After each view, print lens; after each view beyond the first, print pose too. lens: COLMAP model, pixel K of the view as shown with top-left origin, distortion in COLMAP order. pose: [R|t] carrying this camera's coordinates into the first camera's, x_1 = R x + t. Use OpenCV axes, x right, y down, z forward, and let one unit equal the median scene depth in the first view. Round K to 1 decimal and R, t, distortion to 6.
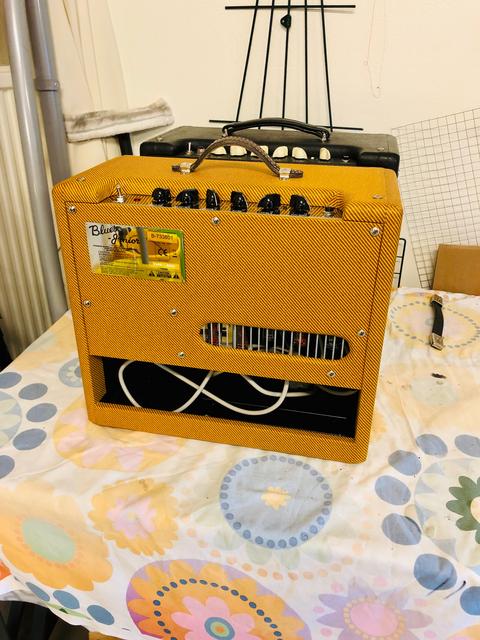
lens RADIAL K [[517.8, 0, 240.0], [0, 517.8, 320.0], [0, 0, 1]] dist [0.000671, 0.002133]
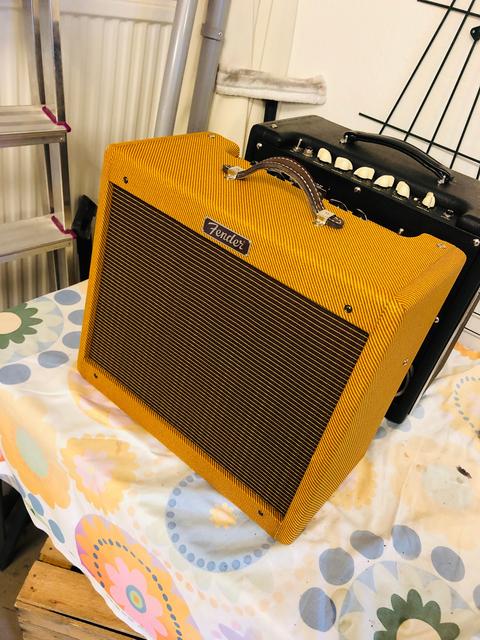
lens RADIAL K [[517.8, 0, 240.0], [0, 517.8, 320.0], [0, 0, 1]] dist [0.000671, 0.002133]
pose [[0.897959, 0.383881, -0.215185, 0.138763], [-0.364949, 0.922820, 0.123355, -0.116508], [0.245931, -0.032237, 0.968751, 0.043315]]
